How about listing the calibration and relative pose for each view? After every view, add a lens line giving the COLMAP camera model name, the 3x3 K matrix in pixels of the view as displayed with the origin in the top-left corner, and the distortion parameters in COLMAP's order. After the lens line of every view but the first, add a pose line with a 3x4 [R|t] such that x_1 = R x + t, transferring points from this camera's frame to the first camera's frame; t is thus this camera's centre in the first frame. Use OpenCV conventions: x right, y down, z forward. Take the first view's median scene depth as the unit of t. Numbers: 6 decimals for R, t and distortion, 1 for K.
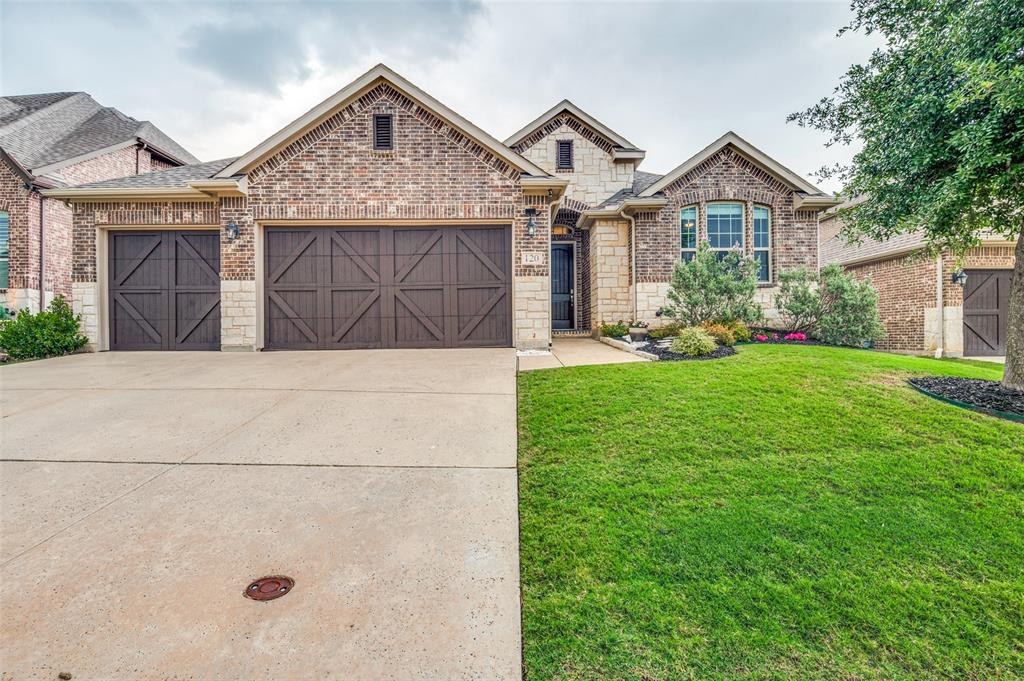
lens RADIAL K [[458.0, 0, 512.0], [0, 458.0, 340.5], [0, 0, 1]] dist [-0.000273, -0.000630]
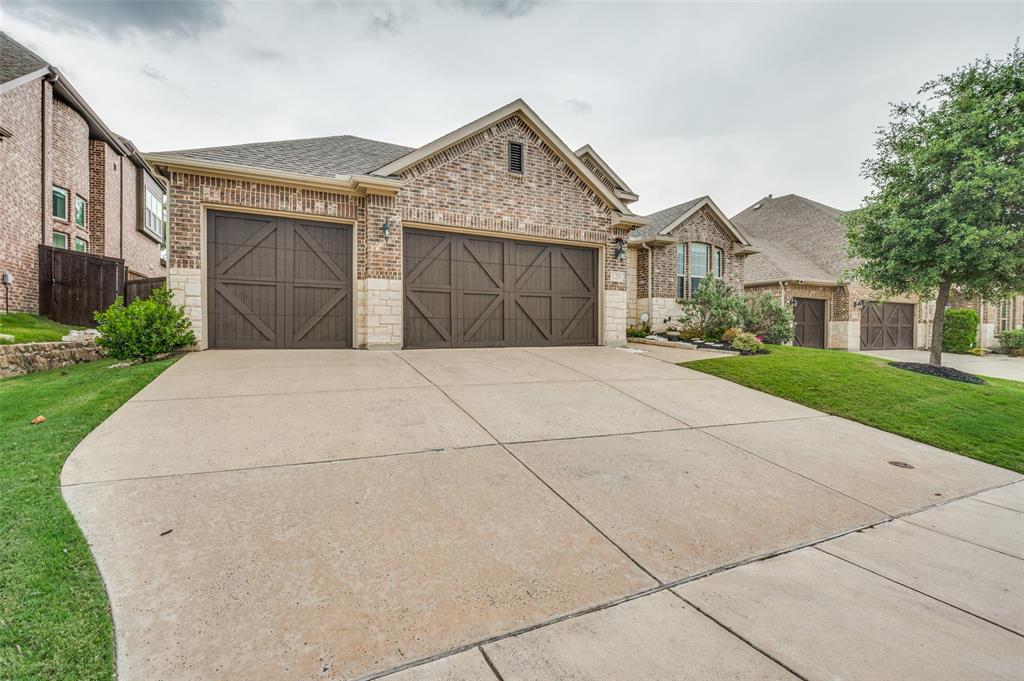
lens RADIAL K [[458.0, 0, 512.0], [0, 458.0, 340.5], [0, 0, 1]] dist [-0.000273, -0.000630]
pose [[0.897076, 0.005891, 0.441837, -0.785145], [-0.010239, 0.999920, 0.007455, -0.006398], [-0.441758, -0.011211, 0.897064, -0.027386]]
